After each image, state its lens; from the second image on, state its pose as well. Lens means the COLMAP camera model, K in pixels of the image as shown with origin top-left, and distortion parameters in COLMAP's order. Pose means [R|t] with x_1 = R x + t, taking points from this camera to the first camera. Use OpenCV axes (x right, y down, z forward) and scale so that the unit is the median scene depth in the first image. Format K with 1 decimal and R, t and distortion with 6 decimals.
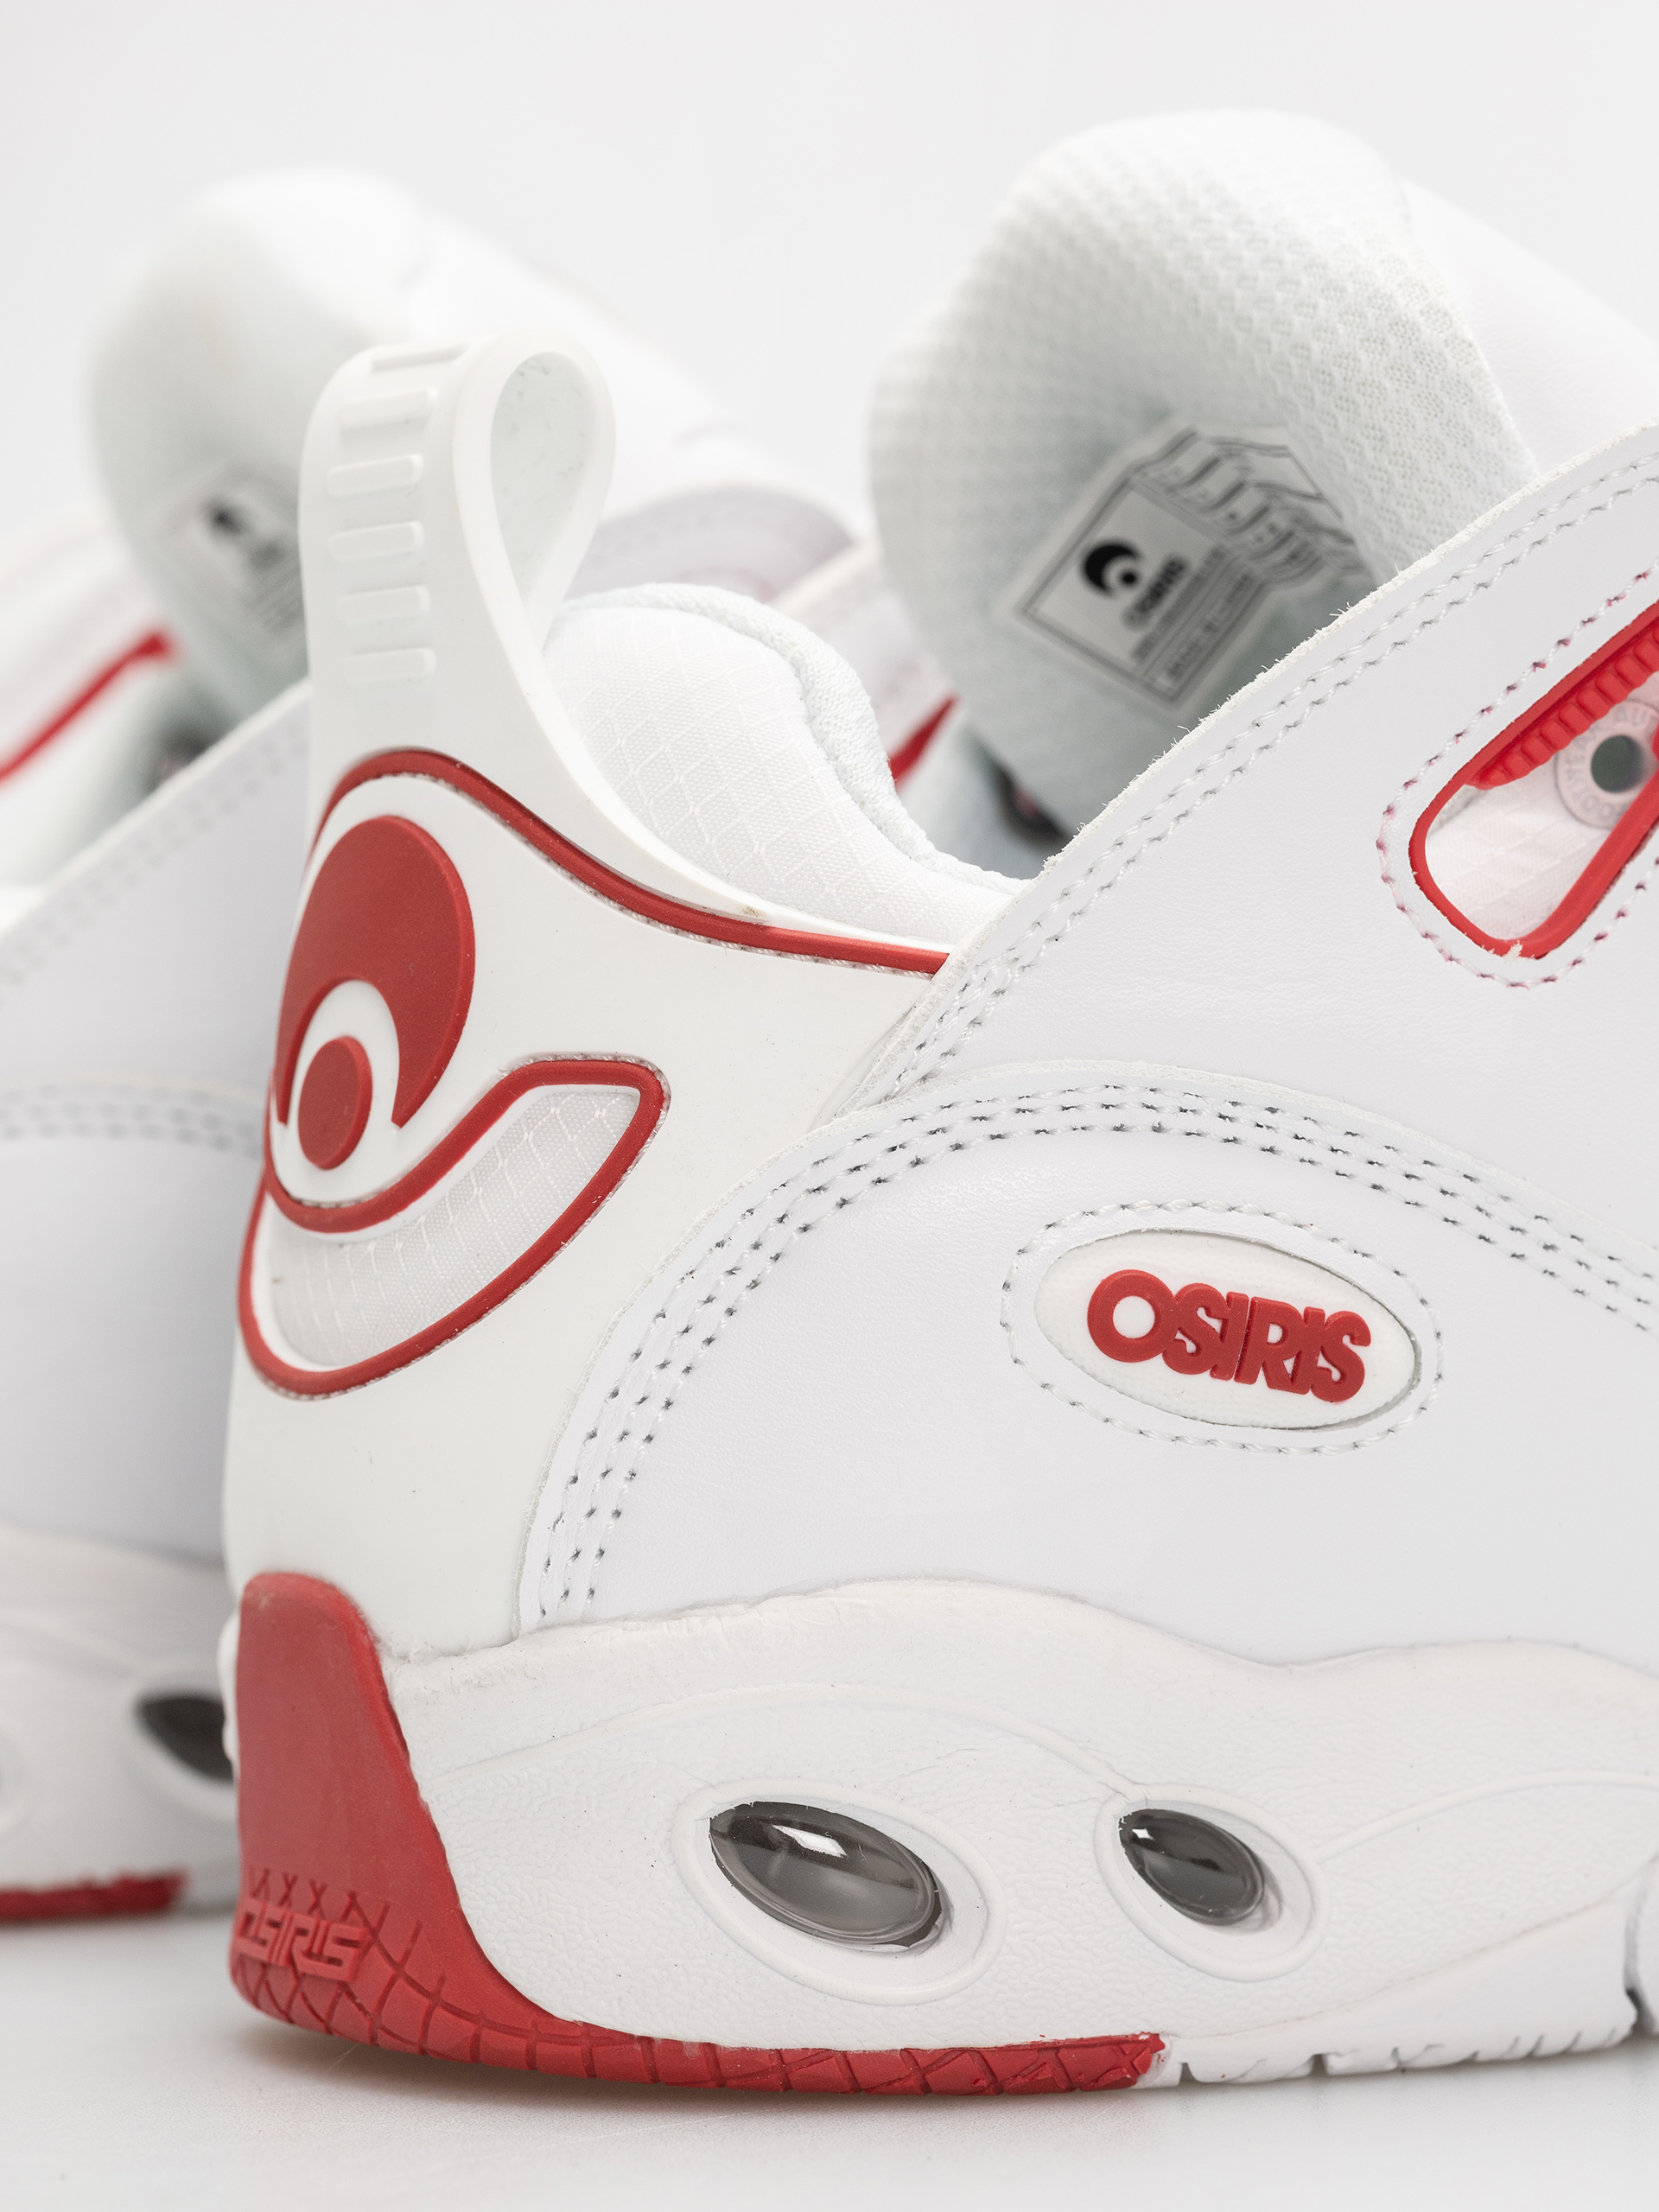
lens RADIAL K [[6941.7, 0, 829.5], [0, 6941.7, 1106.0], [0, 0, 1]] dist [0.186394, -3.876279]
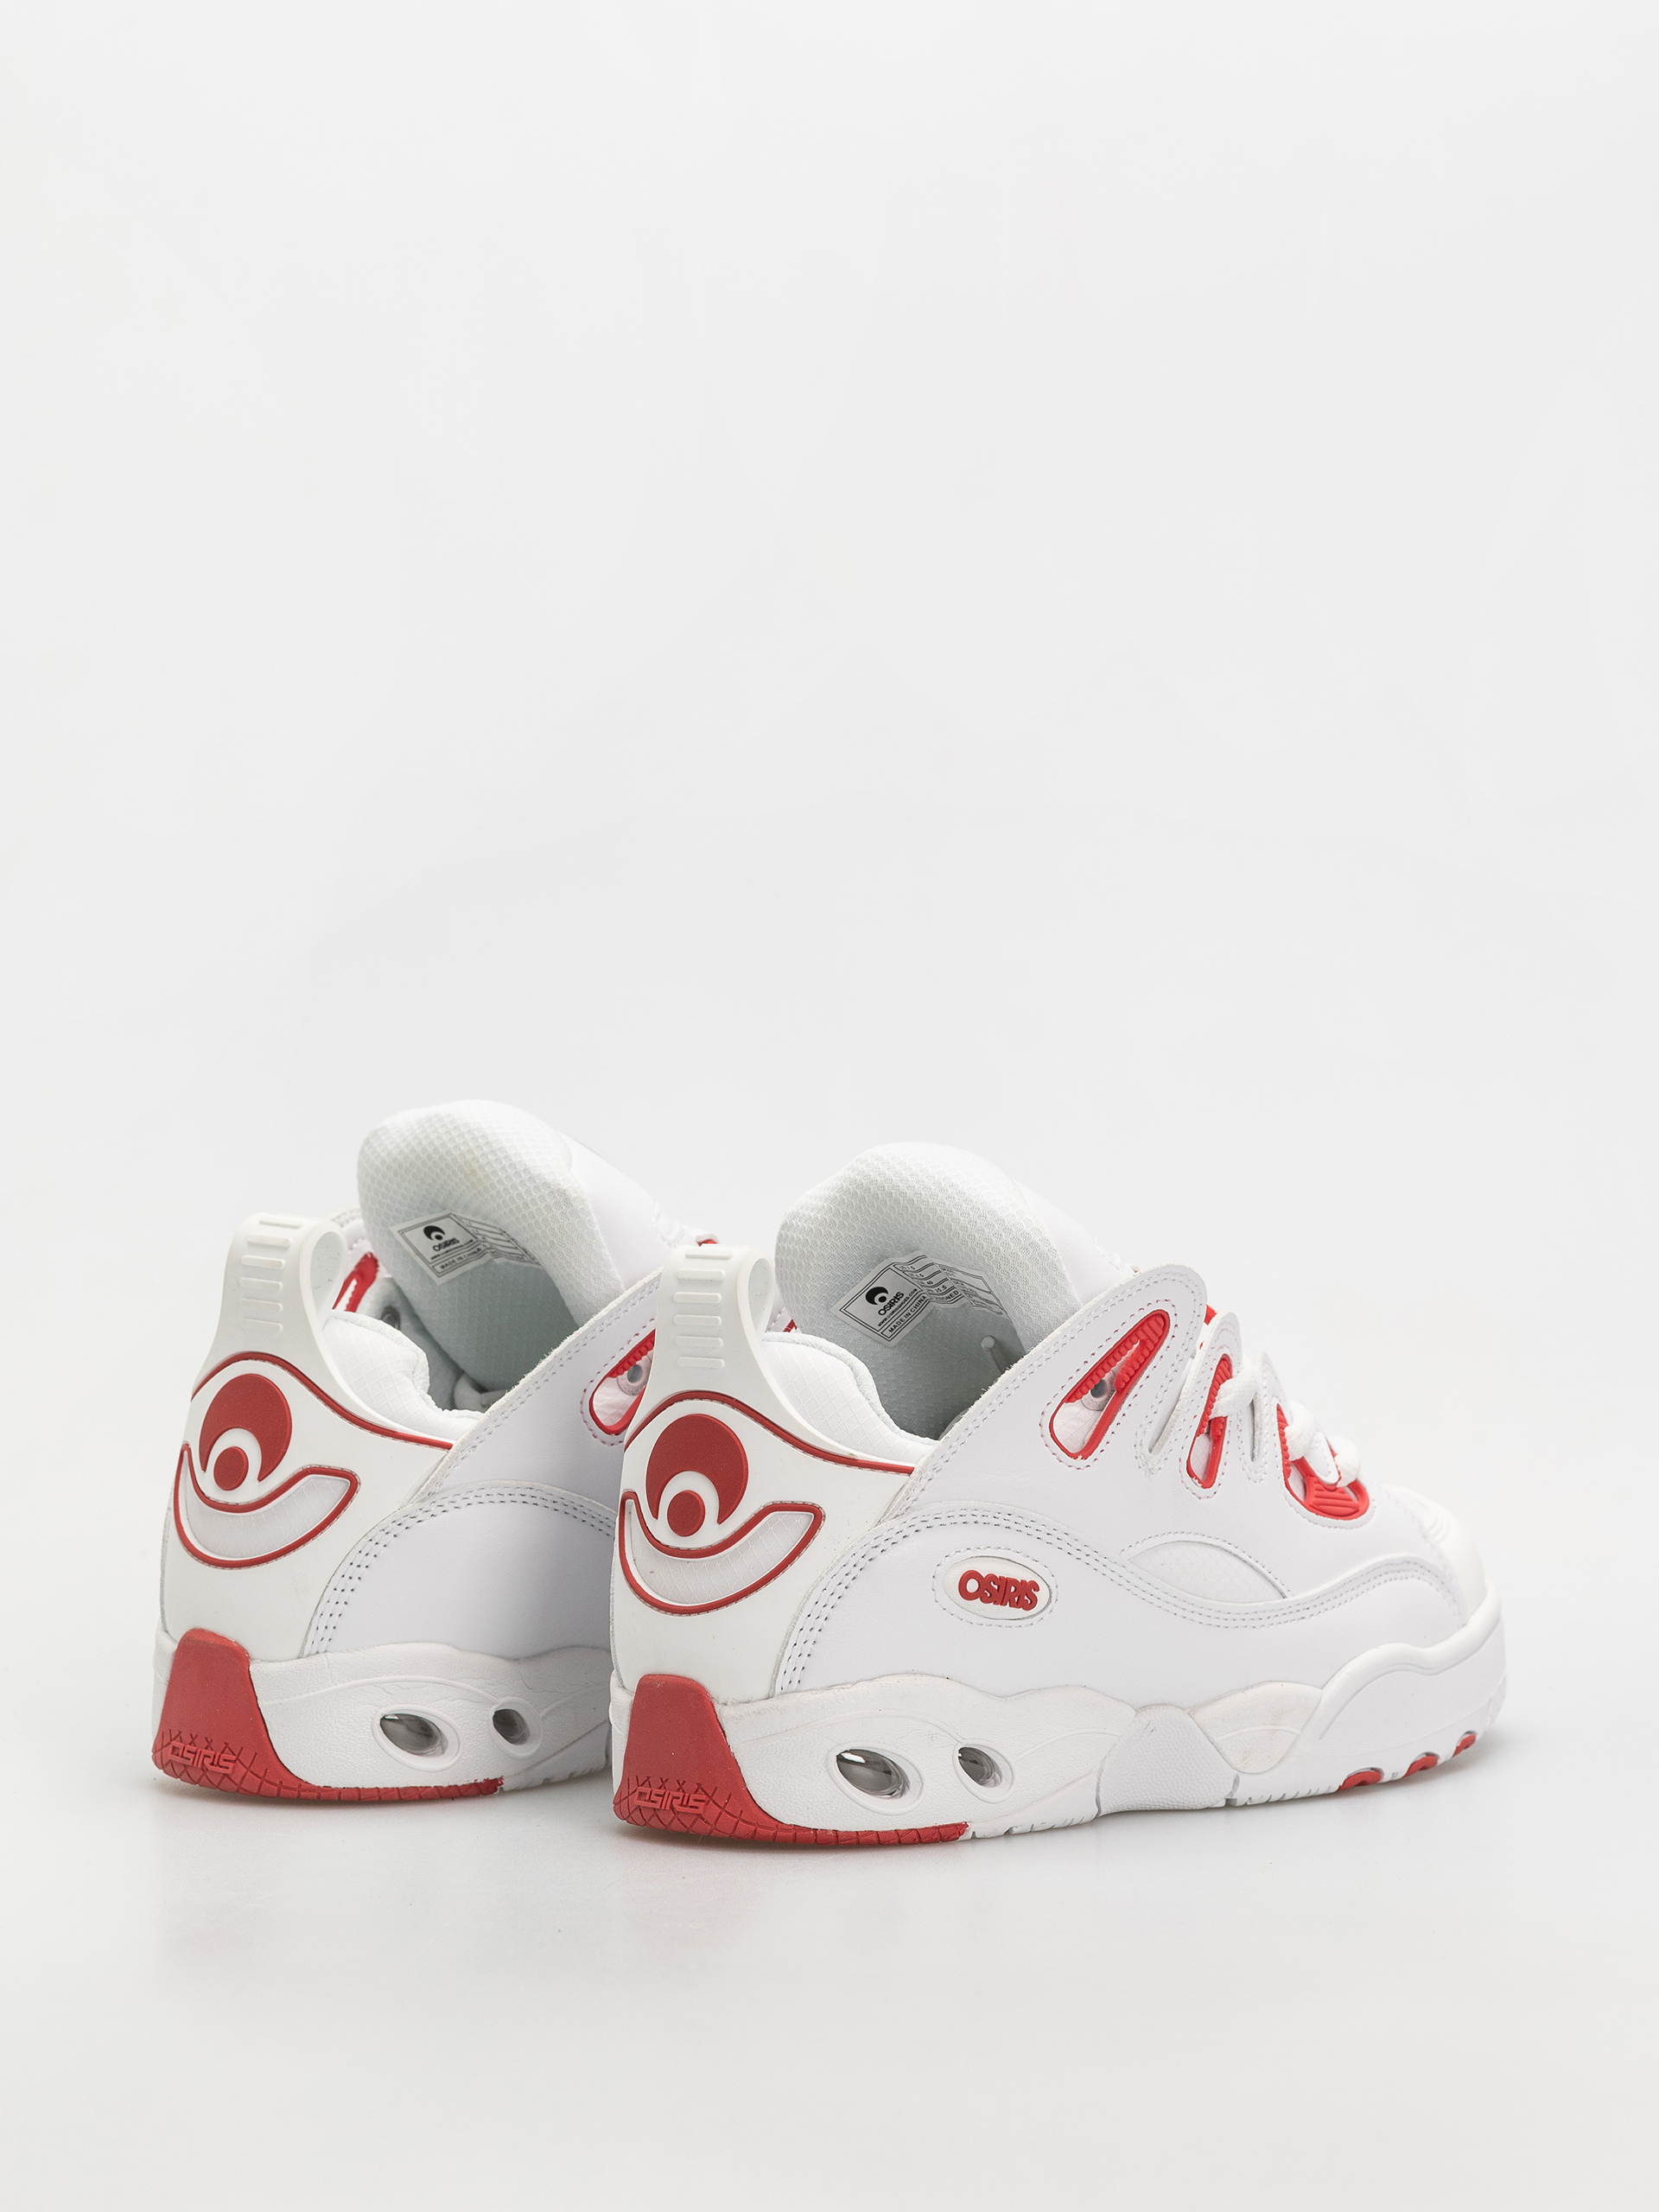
lens RADIAL K [[6941.7, 0, 829.5], [0, 6941.7, 1106.0], [0, 0, 1]] dist [0.186394, -3.876279]
pose [[0.956709, -0.005291, 0.290997, -0.884261], [-0.001416, 0.999738, 0.022834, -0.244534], [-0.291042, -0.022258, 0.956451, -1.850647]]
